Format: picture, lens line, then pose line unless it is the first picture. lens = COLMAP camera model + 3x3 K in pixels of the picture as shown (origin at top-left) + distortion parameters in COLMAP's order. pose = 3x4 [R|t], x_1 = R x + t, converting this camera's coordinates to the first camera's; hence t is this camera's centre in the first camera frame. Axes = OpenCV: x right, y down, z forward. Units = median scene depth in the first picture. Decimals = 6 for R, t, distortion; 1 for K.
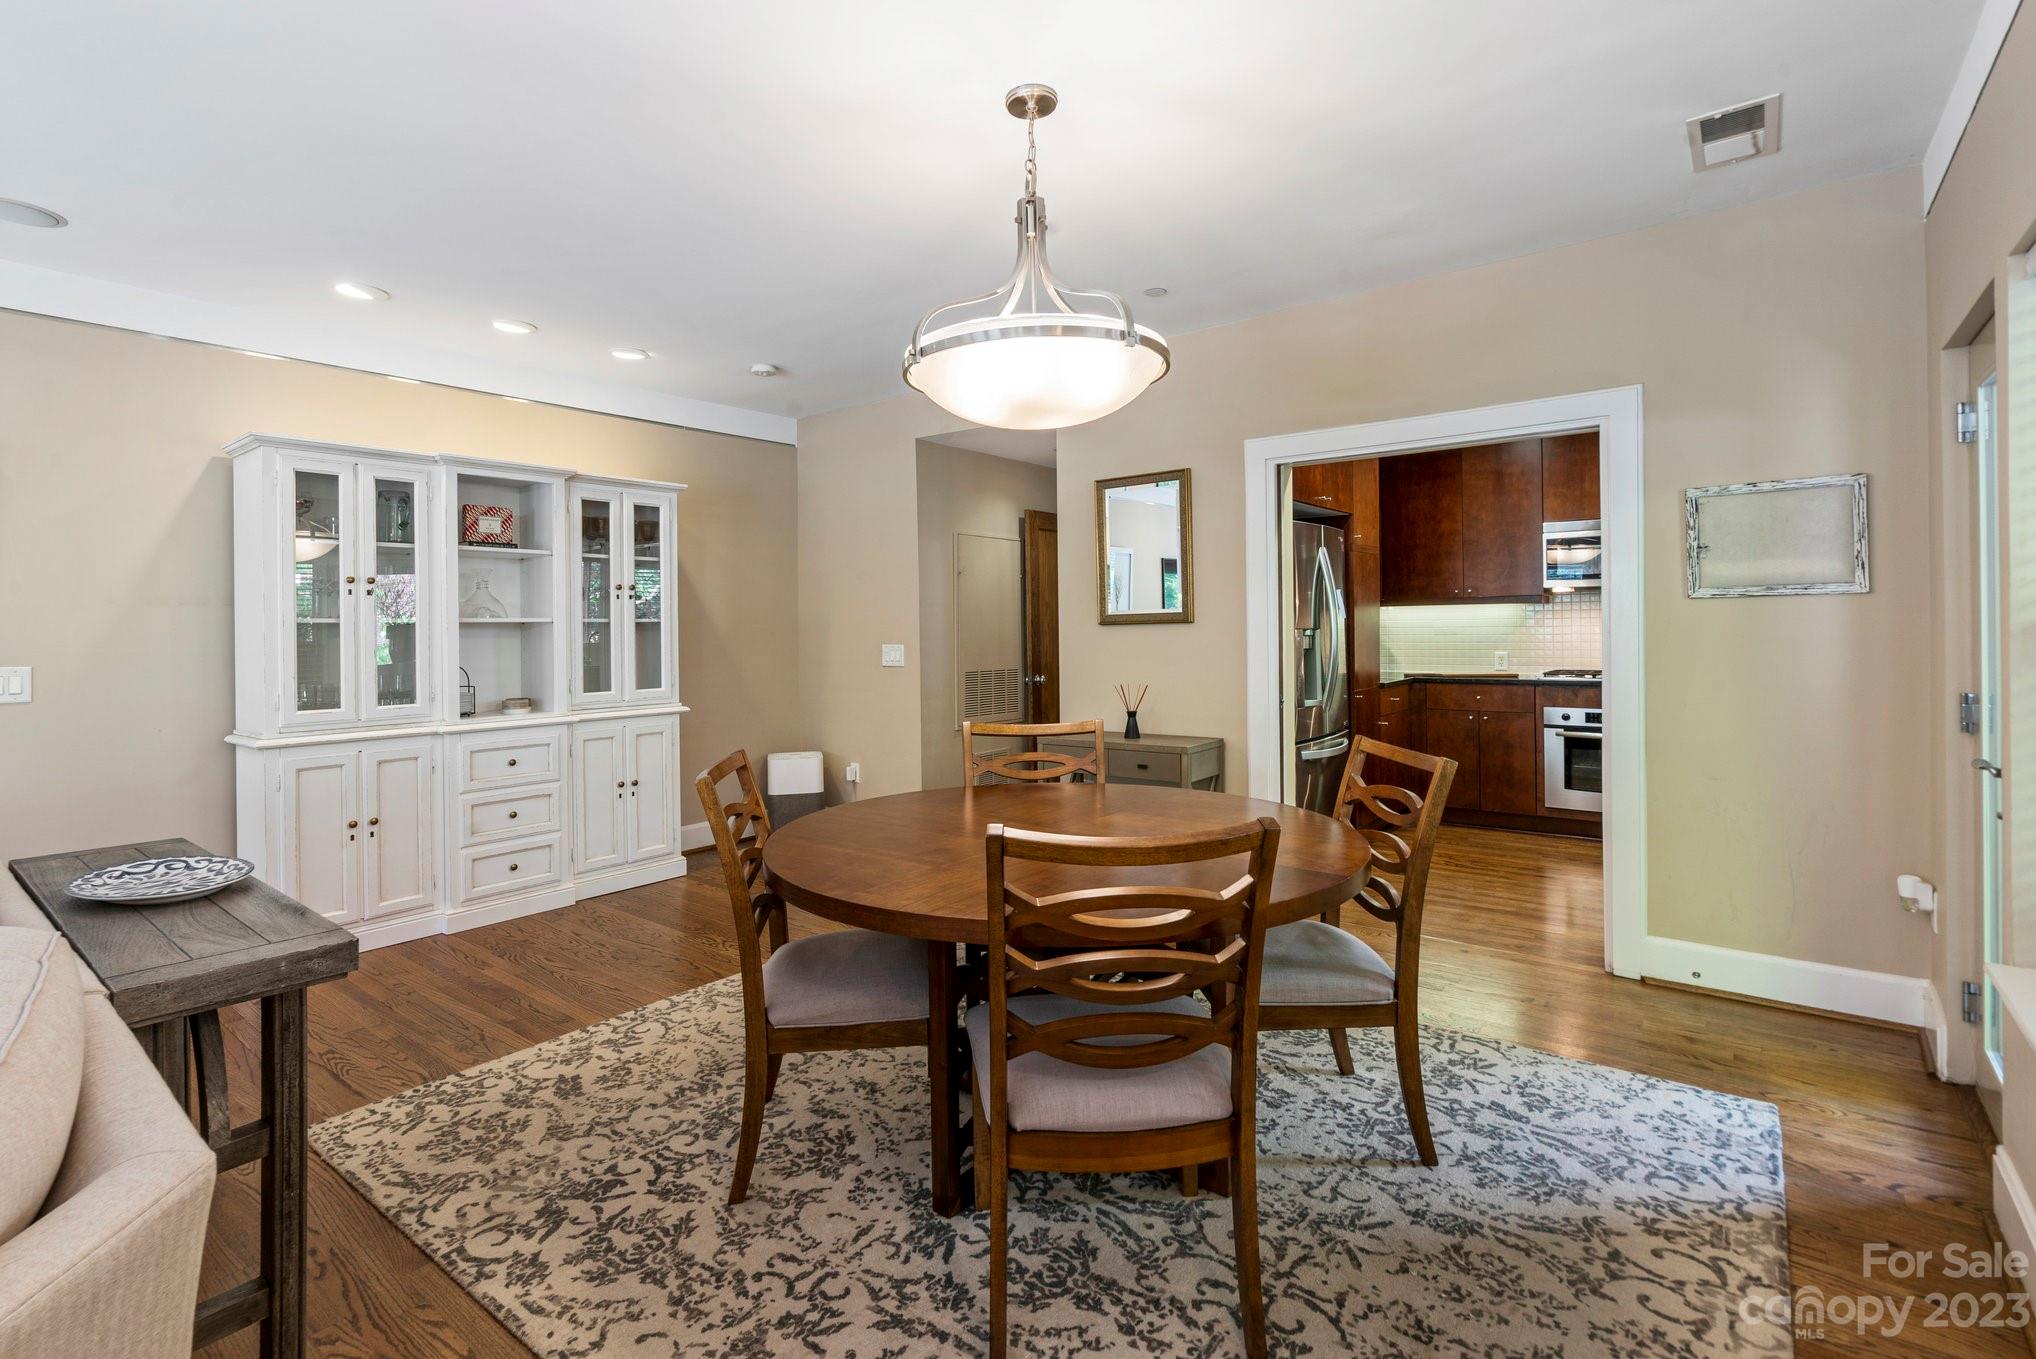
lens RADIAL K [[943.8, 0, 997.2], [0, 943.8, 626.6], [0, 0, 1]] dist [-0.002082, 0.000443]
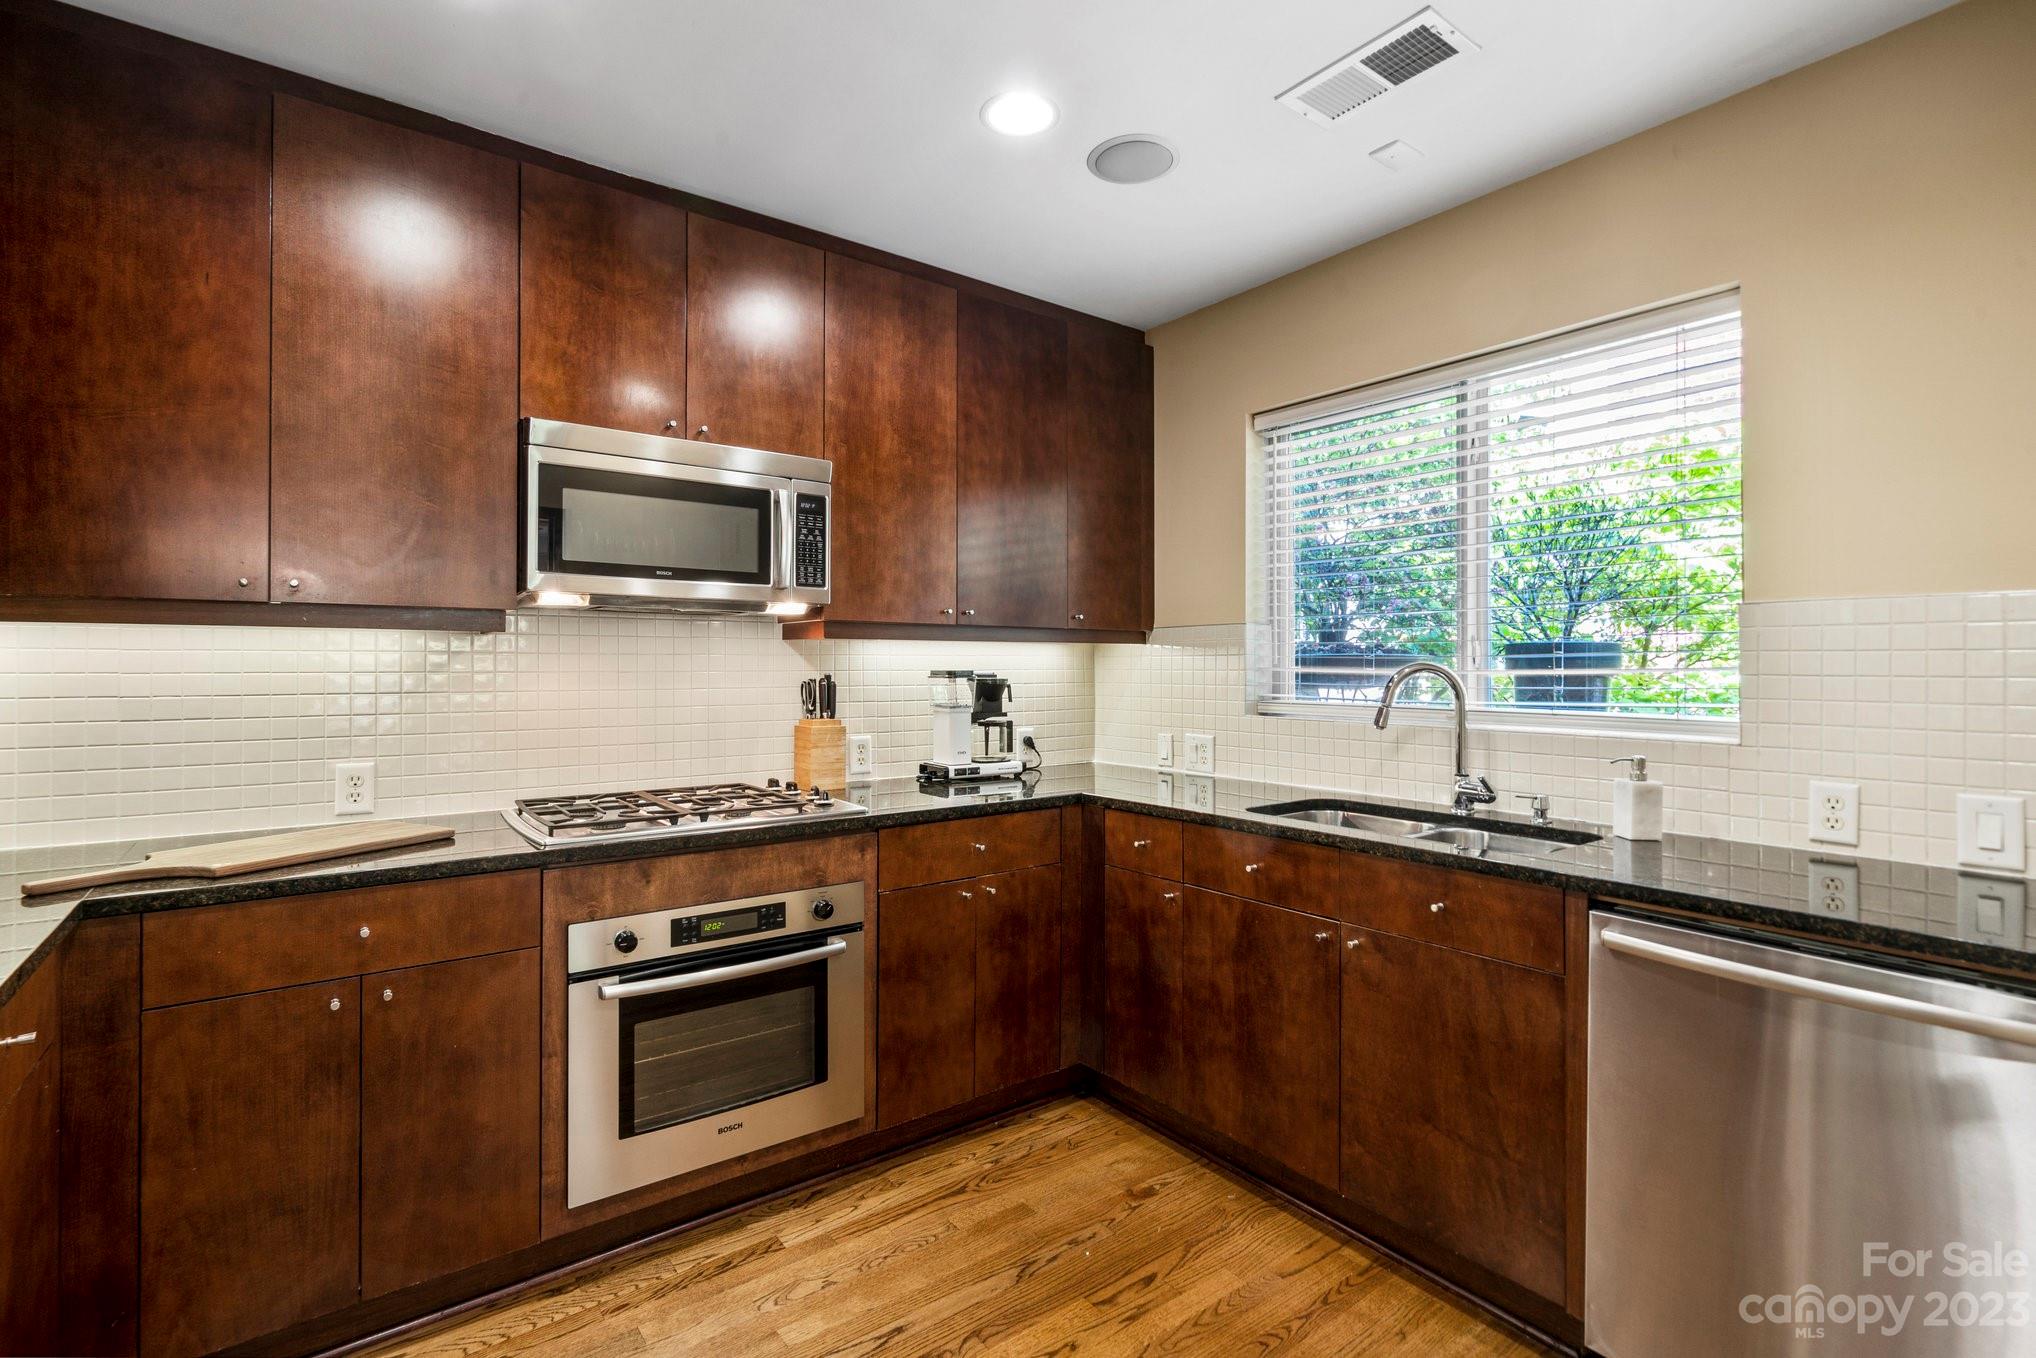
lens RADIAL K [[943.8, 0, 1018.5], [0, 943.8, 668.8], [0, 0, 1]] dist [-0.002082, 0.000443]
pose [[0.249650, 0.015598, 0.968211, 0.273156], [-0.007513, 0.999871, -0.014171, -0.006830], [-0.968307, -0.003737, 0.249735, 0.735563]]
